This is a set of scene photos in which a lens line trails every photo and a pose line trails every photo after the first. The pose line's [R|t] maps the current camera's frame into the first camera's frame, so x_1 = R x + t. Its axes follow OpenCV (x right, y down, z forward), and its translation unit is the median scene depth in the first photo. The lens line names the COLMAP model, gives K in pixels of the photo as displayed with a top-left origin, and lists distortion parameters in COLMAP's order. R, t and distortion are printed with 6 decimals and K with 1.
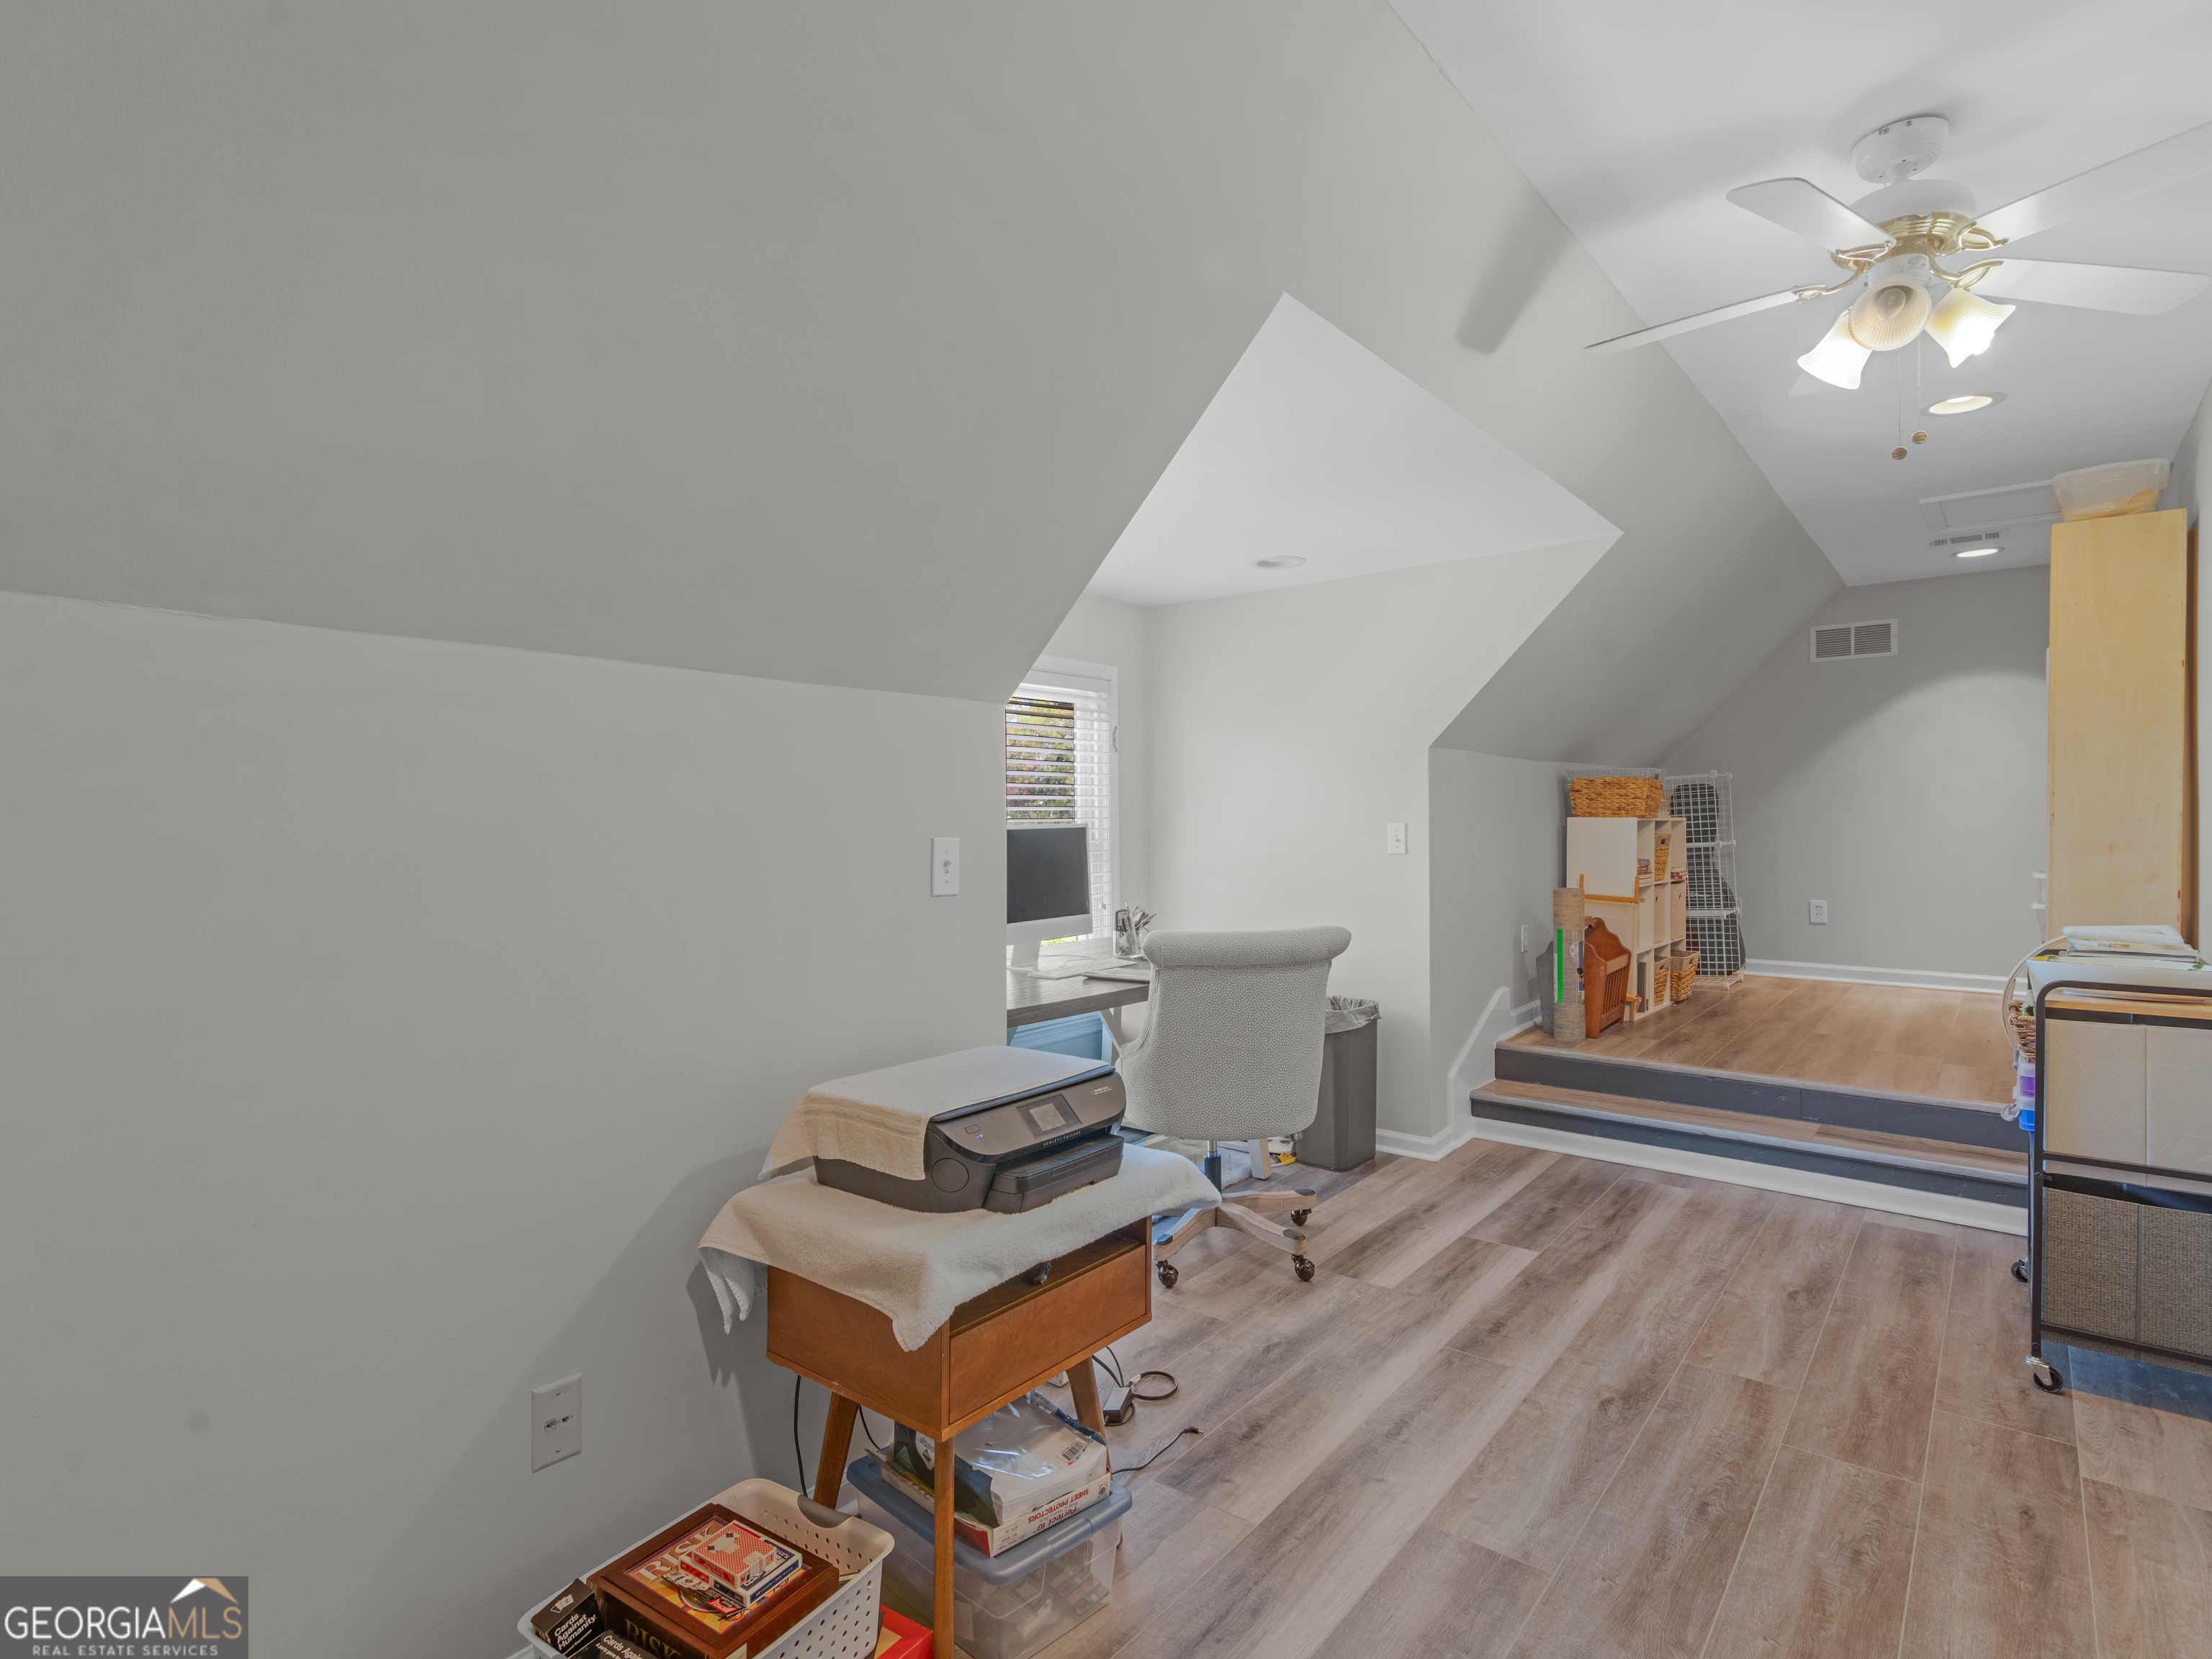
lens RADIAL K [[1151.8, 0, 1098.6], [0, 1151.8, 838.2], [0, 0, 1]] dist [0.002978, -0.001392]
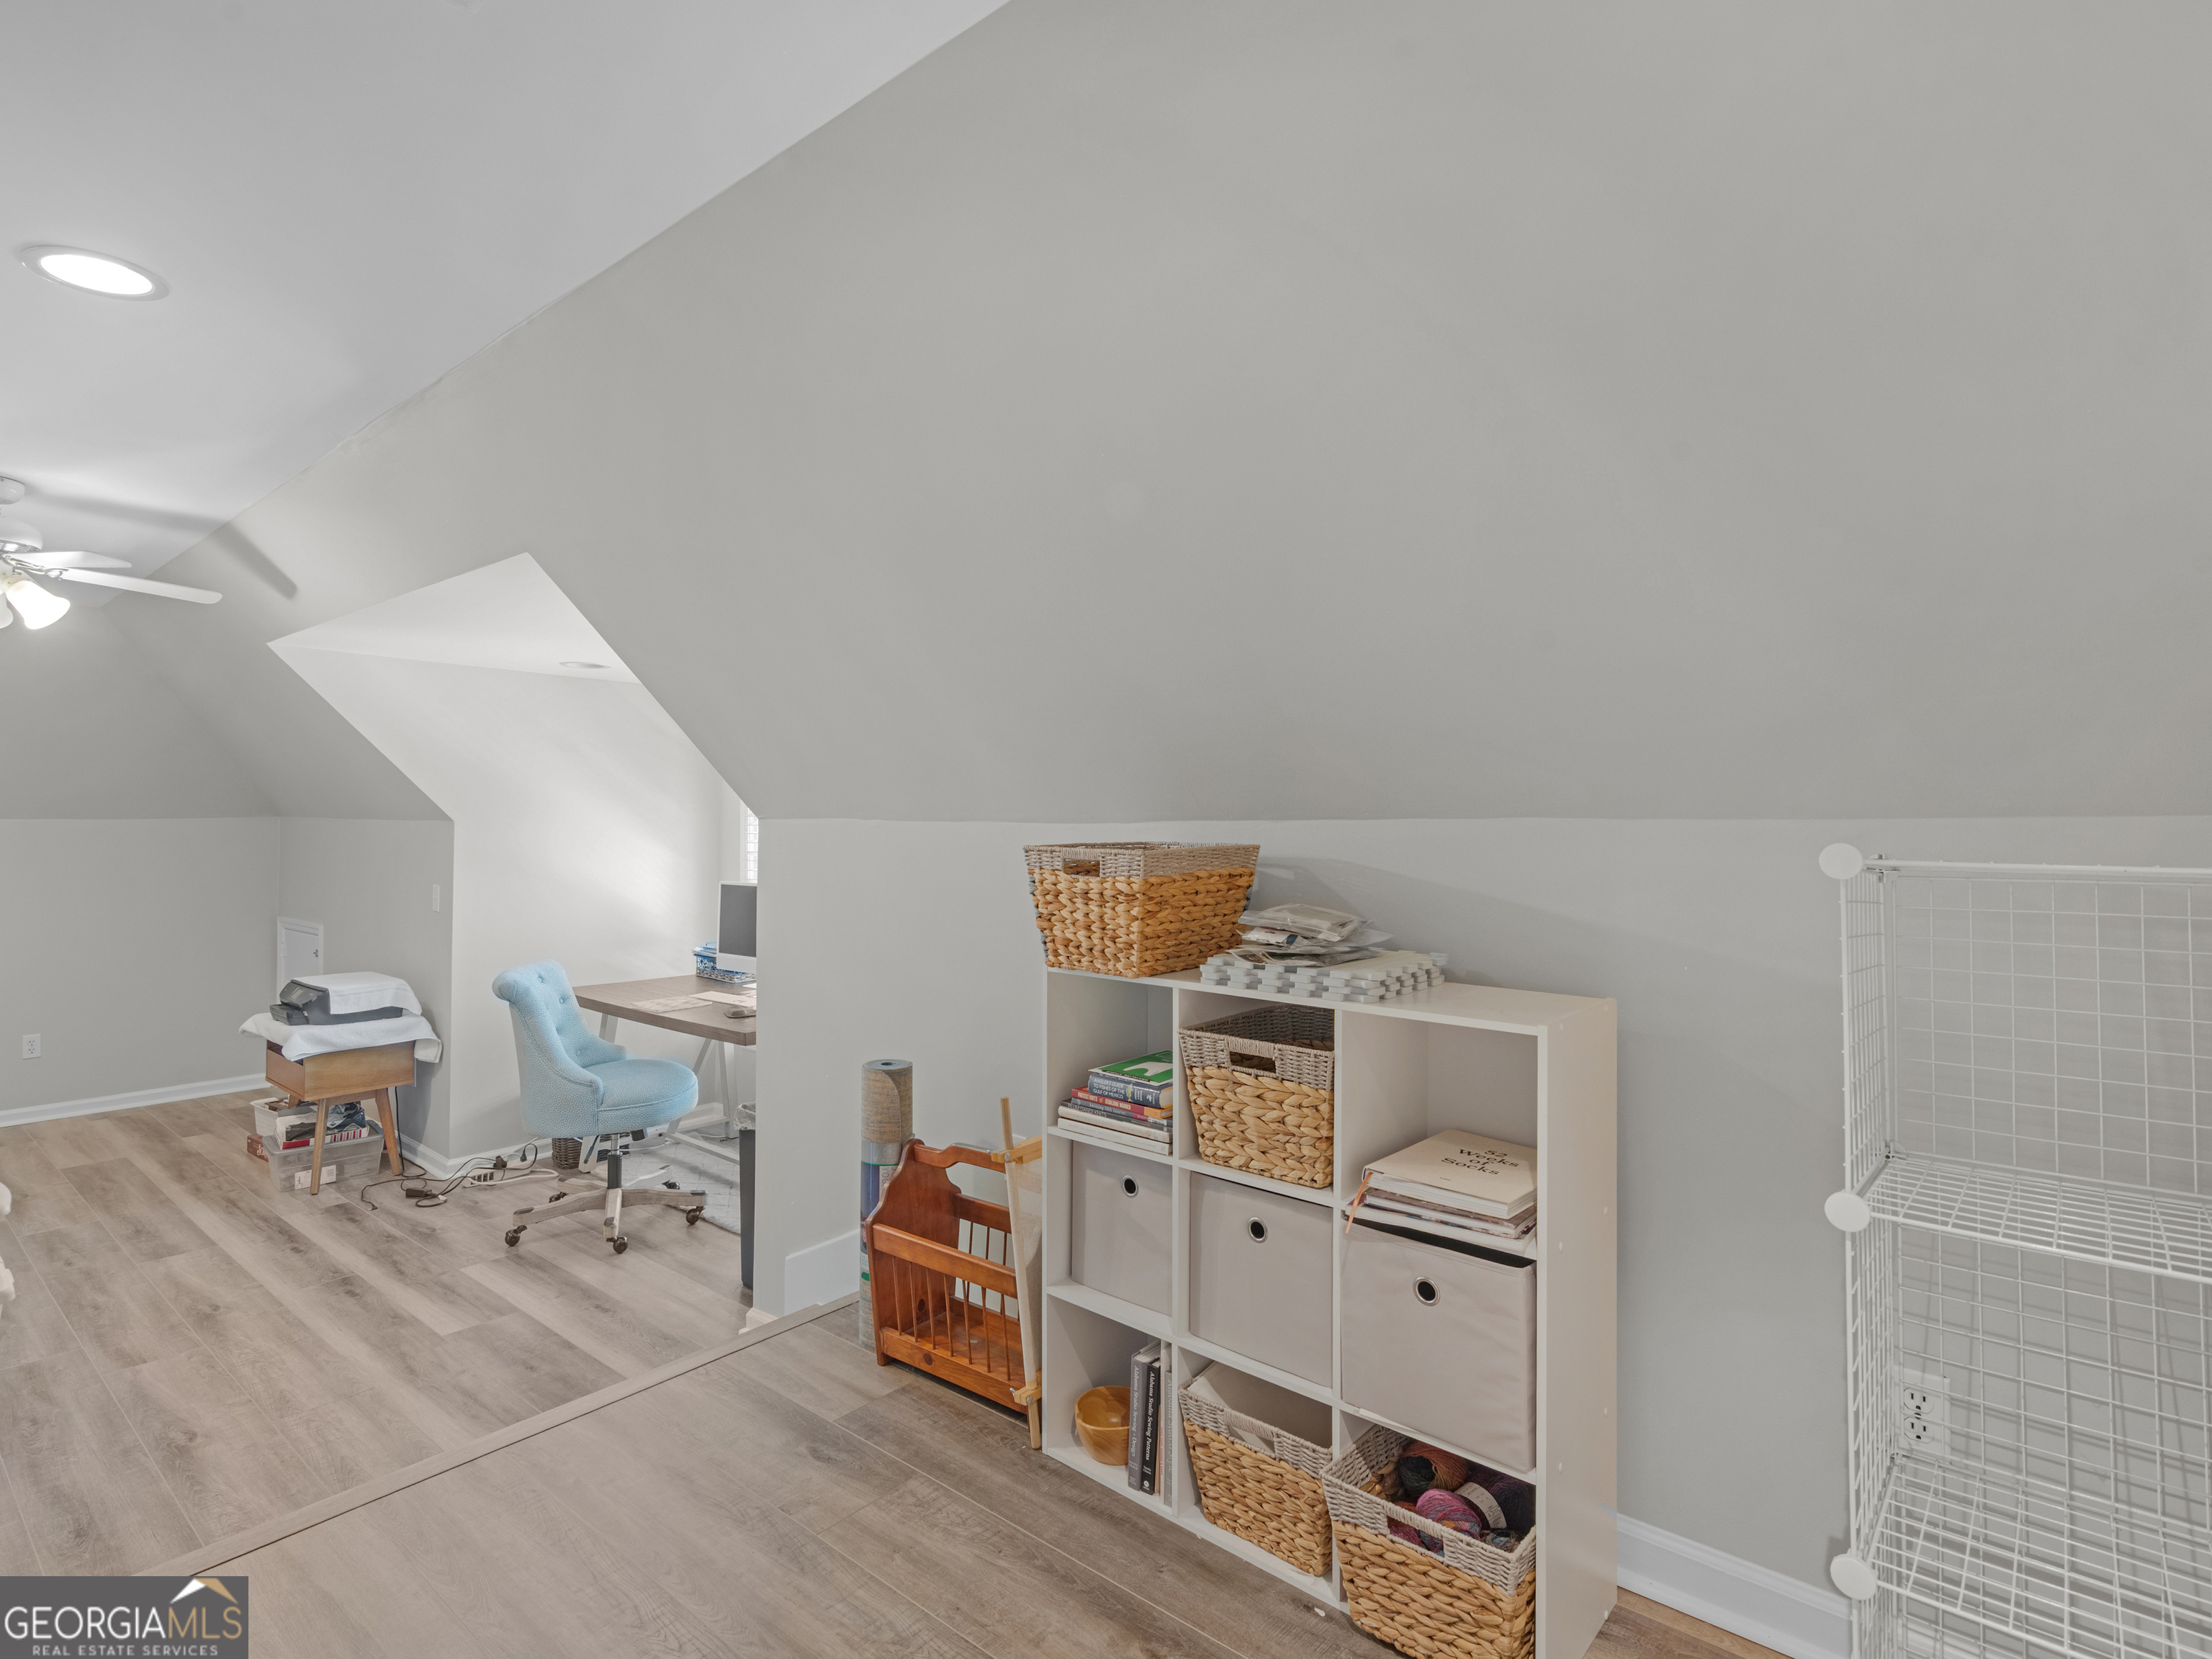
lens RADIAL K [[1151.8, 0, 1088.7], [0, 1151.8, 806.9], [0, 0, 1]] dist [0.002978, -0.001392]
pose [[-0.044150, 0.000856, -0.999025, 1.629326], [-0.016162, 0.999868, 0.001571, -0.141370], [0.998894, 0.016216, -0.044131, 1.904405]]
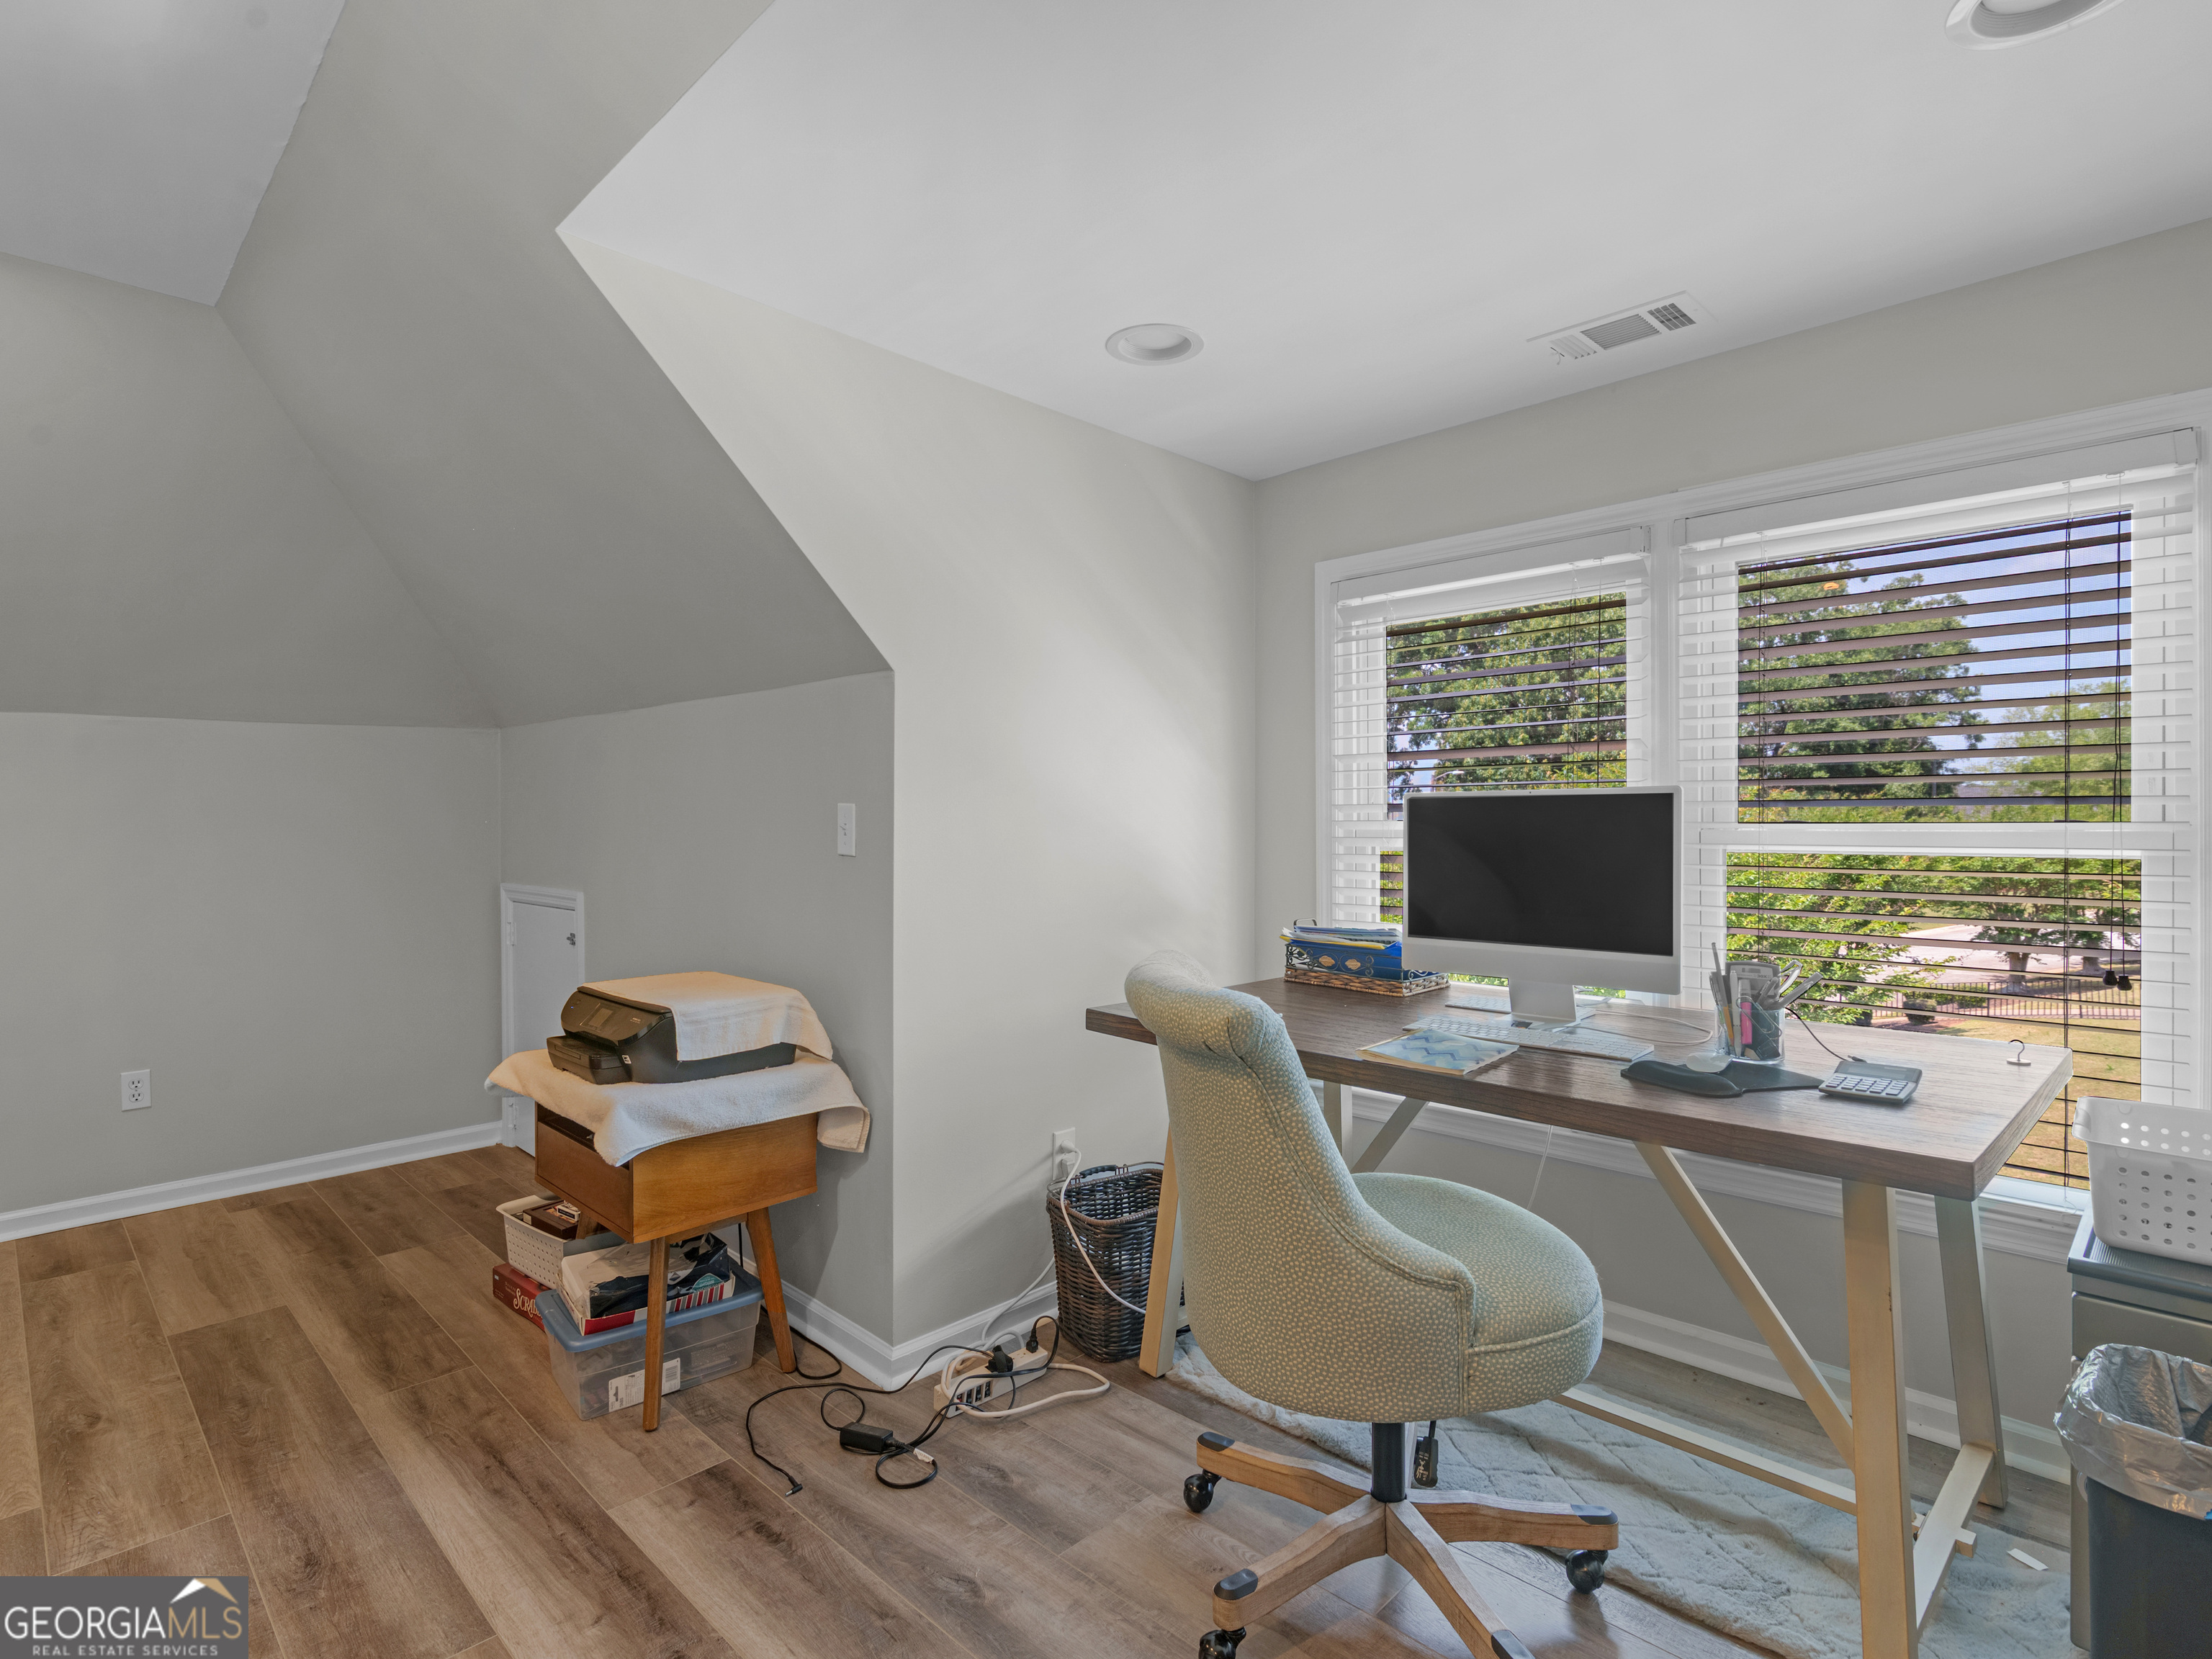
lens RADIAL K [[1151.8, 0, 1112.0], [0, 1151.8, 830.5], [0, 0, 1]] dist [0.002978, -0.001392]
pose [[-0.117480, 0.026557, -0.992720, 0.764210], [-0.010222, 0.999557, 0.027950, -0.006715], [0.993023, 0.013431, -0.117156, 1.128228]]
